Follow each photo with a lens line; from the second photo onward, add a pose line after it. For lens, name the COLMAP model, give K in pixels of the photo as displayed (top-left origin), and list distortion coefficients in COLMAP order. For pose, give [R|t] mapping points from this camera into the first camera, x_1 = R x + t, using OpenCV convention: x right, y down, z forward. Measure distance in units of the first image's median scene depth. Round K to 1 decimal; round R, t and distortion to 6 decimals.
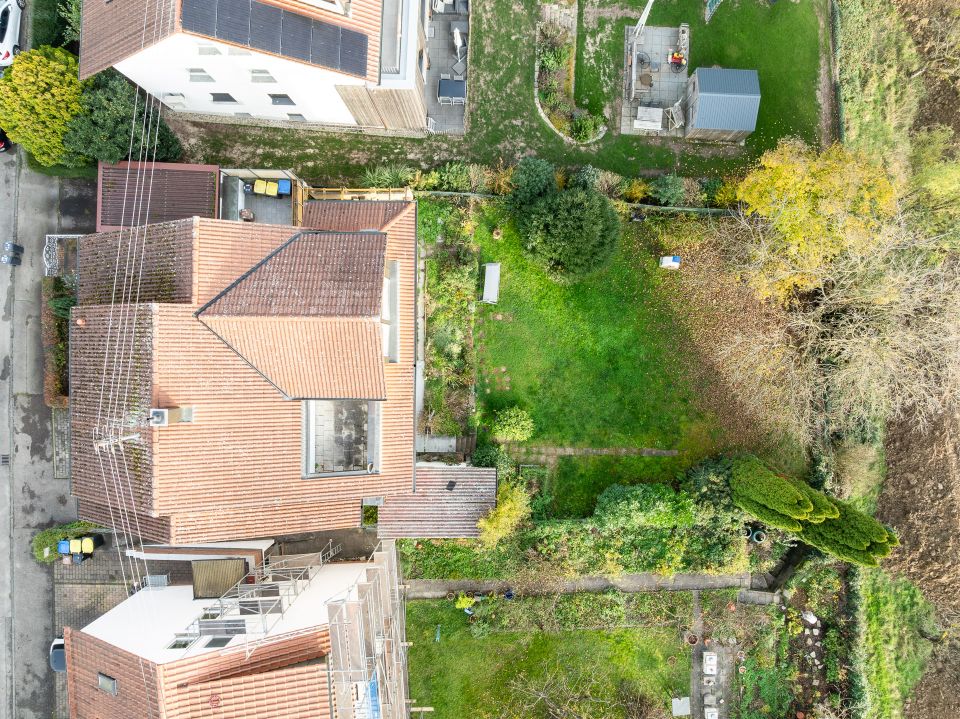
lens RADIAL K [[687.8, 0, 479.8], [0, 687.8, 360.8], [0, 0, 1]] dist [-0.051095, 0.020409]
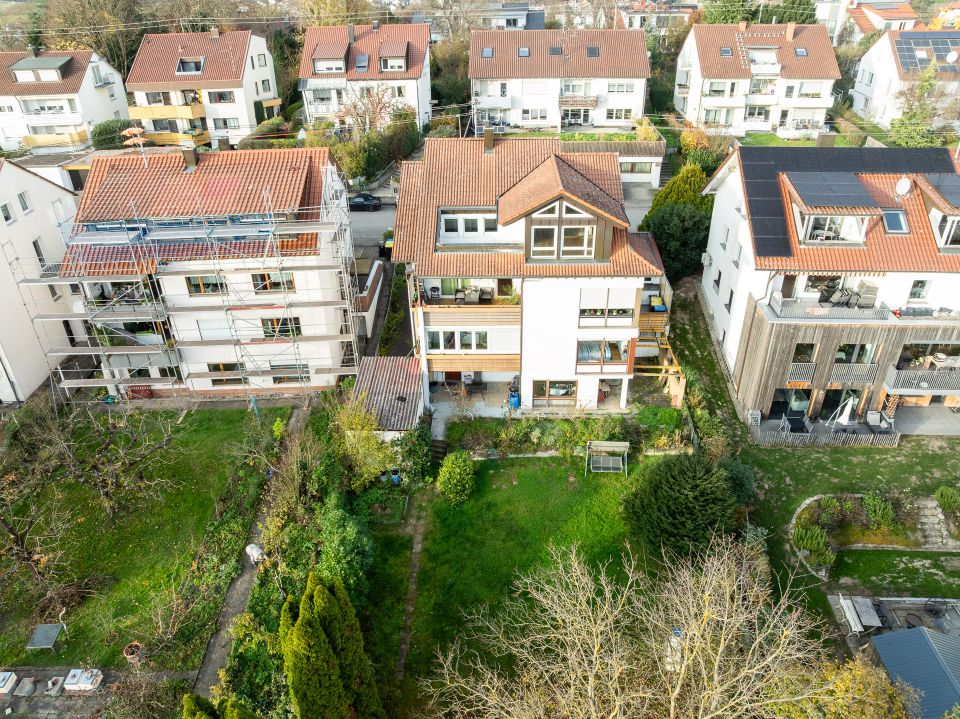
lens RADIAL K [[687.8, 0, 481.2], [0, 687.8, 356.8], [0, 0, 1]] dist [-0.051095, 0.020409]
pose [[-0.014722, 0.517004, -0.855856, 0.745315], [-0.999890, -0.005901, 0.013635, 0.046731], [0.001999, 0.855962, 0.517034, 0.391188]]
